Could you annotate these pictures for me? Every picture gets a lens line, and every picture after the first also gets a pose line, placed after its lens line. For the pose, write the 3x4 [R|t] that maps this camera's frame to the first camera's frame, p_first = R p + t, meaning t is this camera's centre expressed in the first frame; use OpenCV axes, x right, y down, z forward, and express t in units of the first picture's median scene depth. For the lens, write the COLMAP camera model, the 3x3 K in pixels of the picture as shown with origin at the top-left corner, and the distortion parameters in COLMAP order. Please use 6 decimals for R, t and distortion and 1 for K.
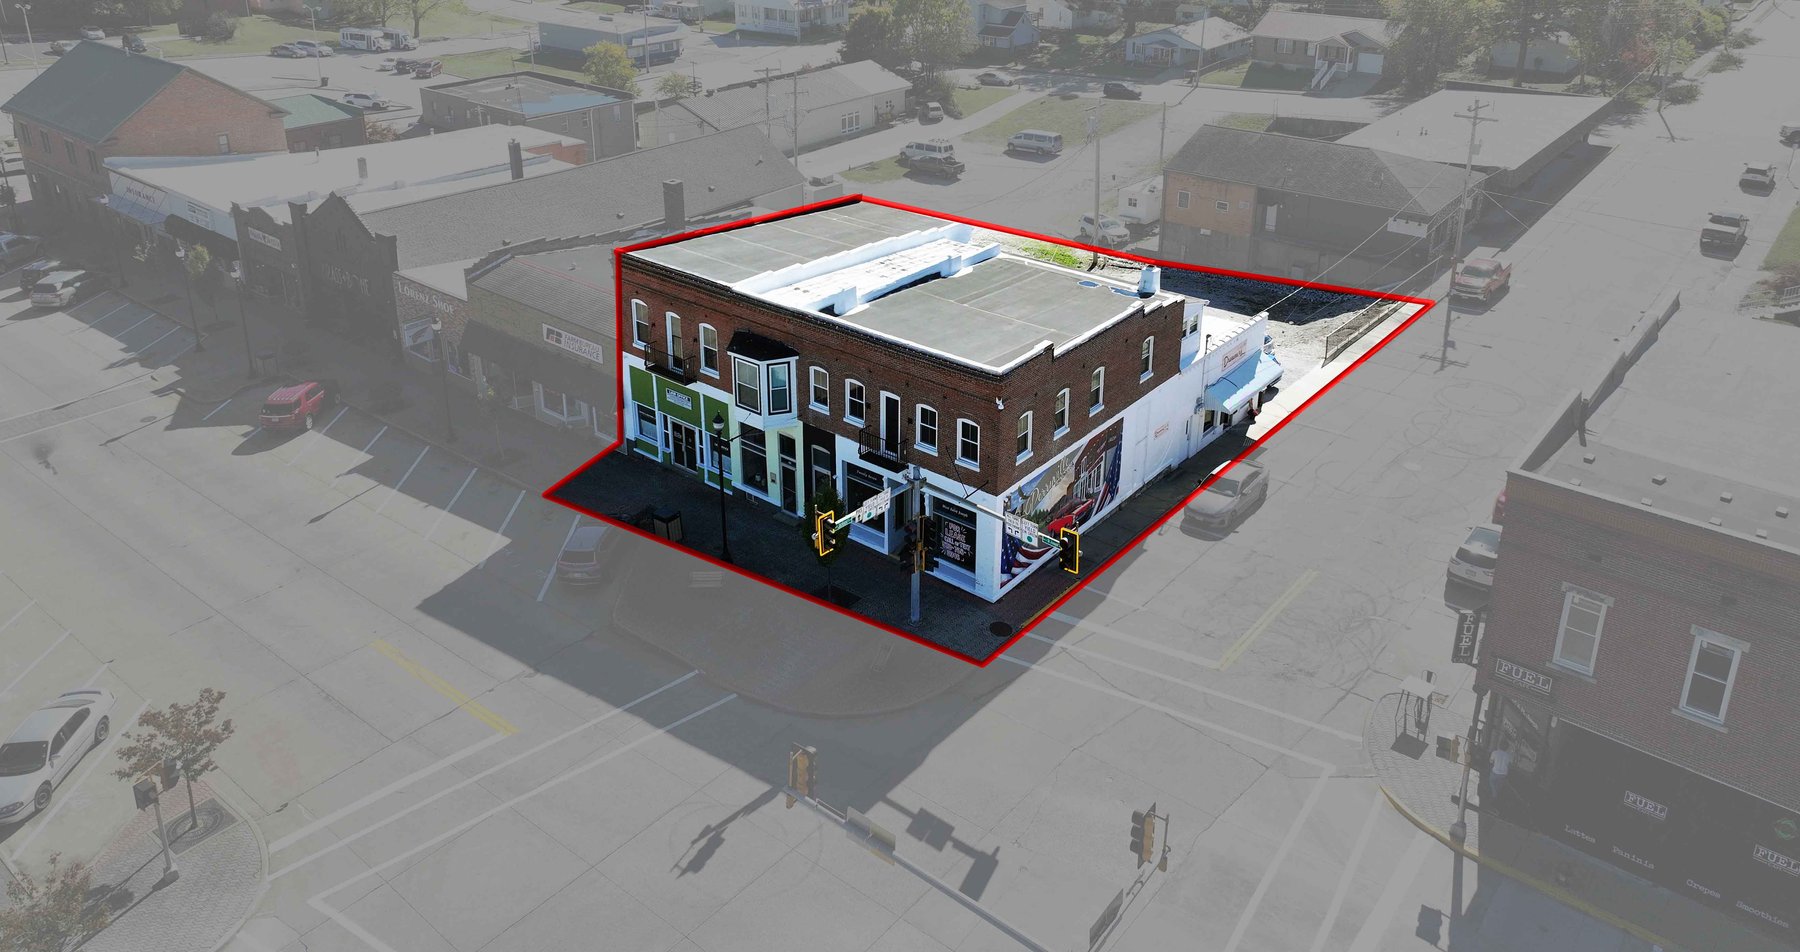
lens RADIAL K [[1471.9, 0, 894.8], [0, 1471.9, 390.3], [0, 0, 1]] dist [0.004050, 0.000702]
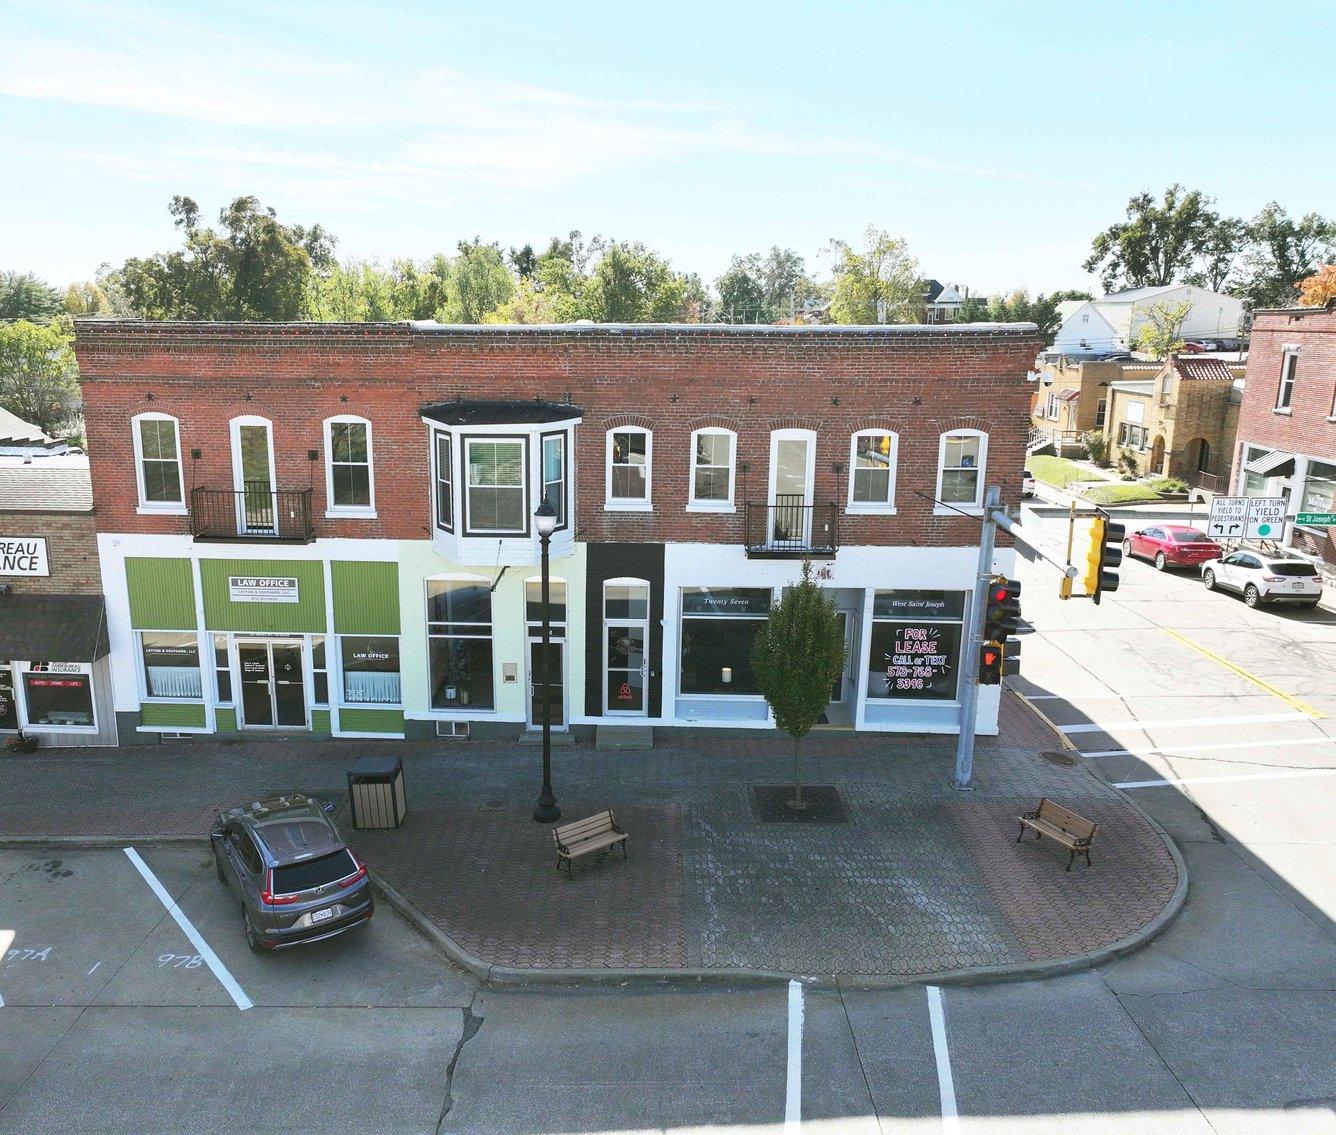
lens RADIAL K [[1123.5, 0, 637.9], [0, 1123.5, 614.7], [0, 0, 1]] dist [0.005085, 0.008291]
pose [[0.776608, -0.153145, 0.611086, -0.307388], [0.248811, 0.965707, -0.074187, 0.082904], [-0.578769, 0.209659, 0.788080, 0.628937]]
